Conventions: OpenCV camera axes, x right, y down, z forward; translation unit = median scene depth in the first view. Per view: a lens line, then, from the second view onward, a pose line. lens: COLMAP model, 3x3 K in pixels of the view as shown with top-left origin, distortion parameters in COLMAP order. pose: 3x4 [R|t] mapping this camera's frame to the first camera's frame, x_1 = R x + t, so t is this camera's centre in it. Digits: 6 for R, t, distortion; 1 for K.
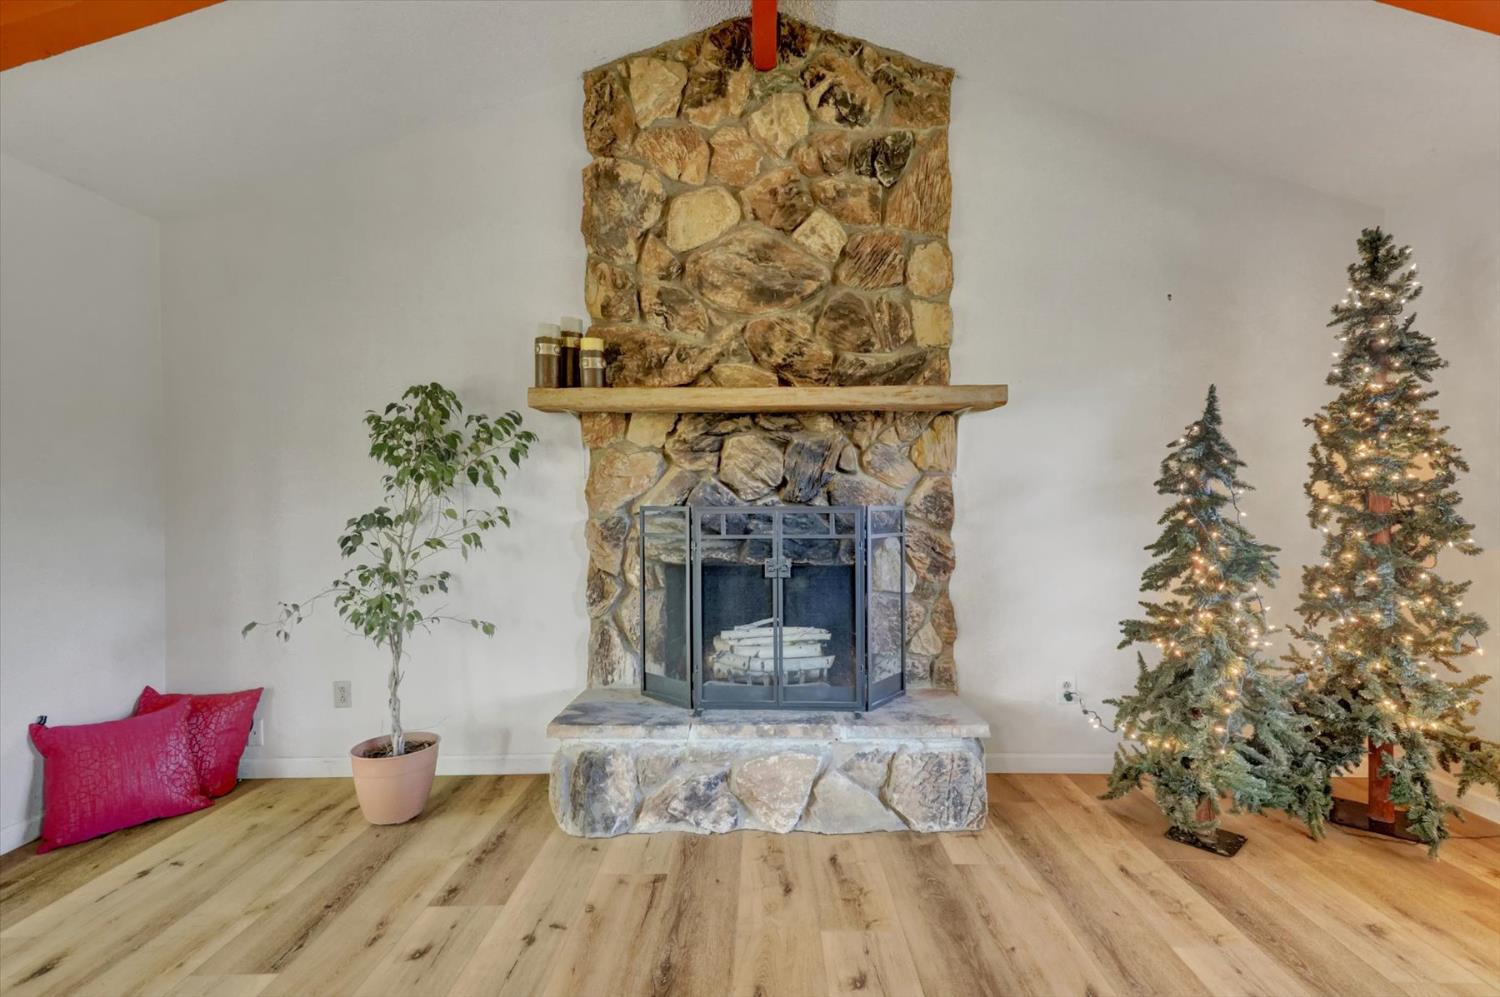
lens RADIAL K [[701.6, 0, 744.2], [0, 701.6, 531.1], [0, 0, 1]] dist [-0.008906, 0.003214]
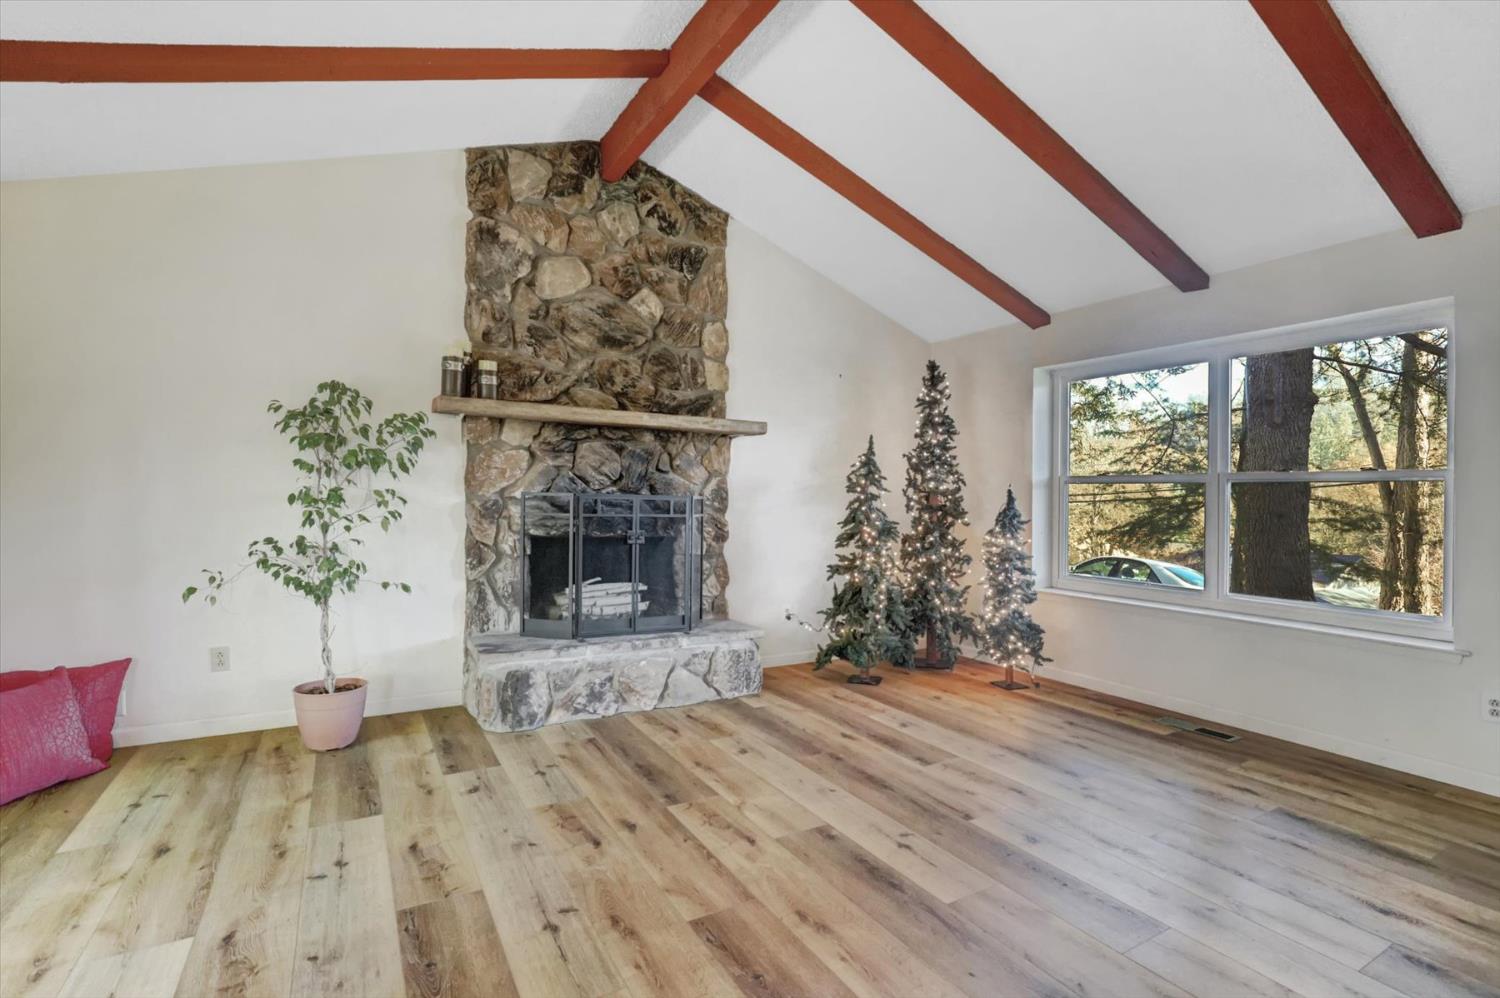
lens RADIAL K [[701.6, 0, 776.8], [0, 701.6, 508.2], [0, 0, 1]] dist [-0.008906, 0.003214]
pose [[0.844786, 0.014514, 0.534907, -0.449088], [-0.004709, 0.999795, -0.019691, 0.019262], [-0.535084, 0.014116, 0.844681, -0.368737]]
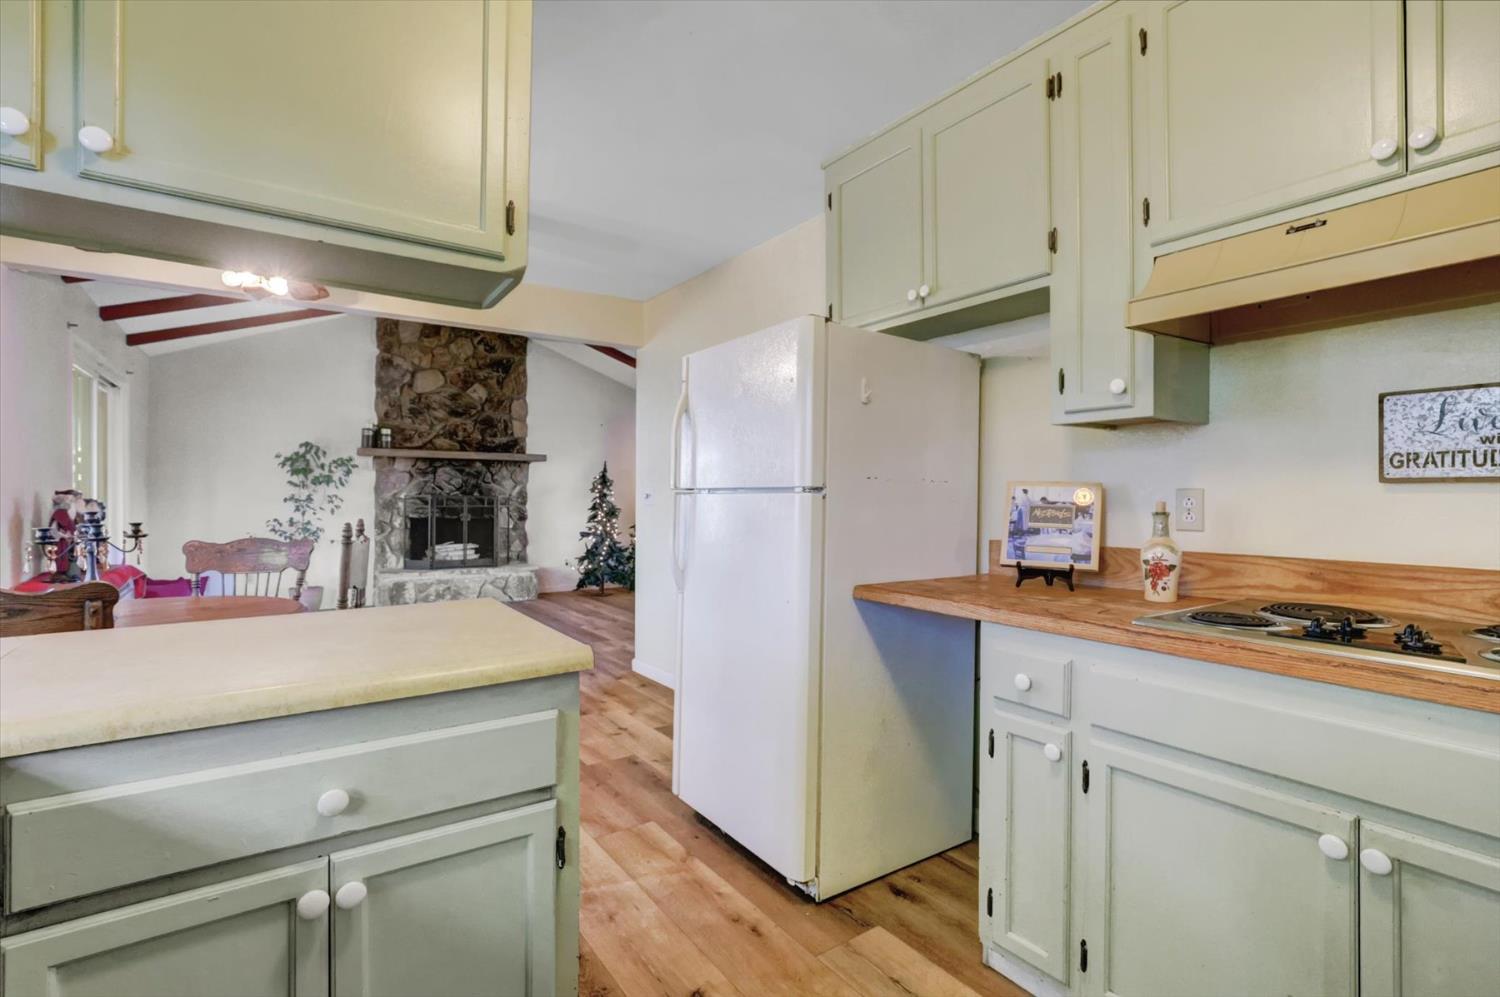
lens RADIAL K [[701.6, 0, 761.4], [0, 701.6, 481.7], [0, 0, 1]] dist [-0.008906, 0.003214]
pose [[0.808709, 0.023058, 0.587757, -0.598808], [0.011467, 0.998423, -0.054947, 0.072464], [-0.588097, 0.051176, 0.807169, -1.832580]]
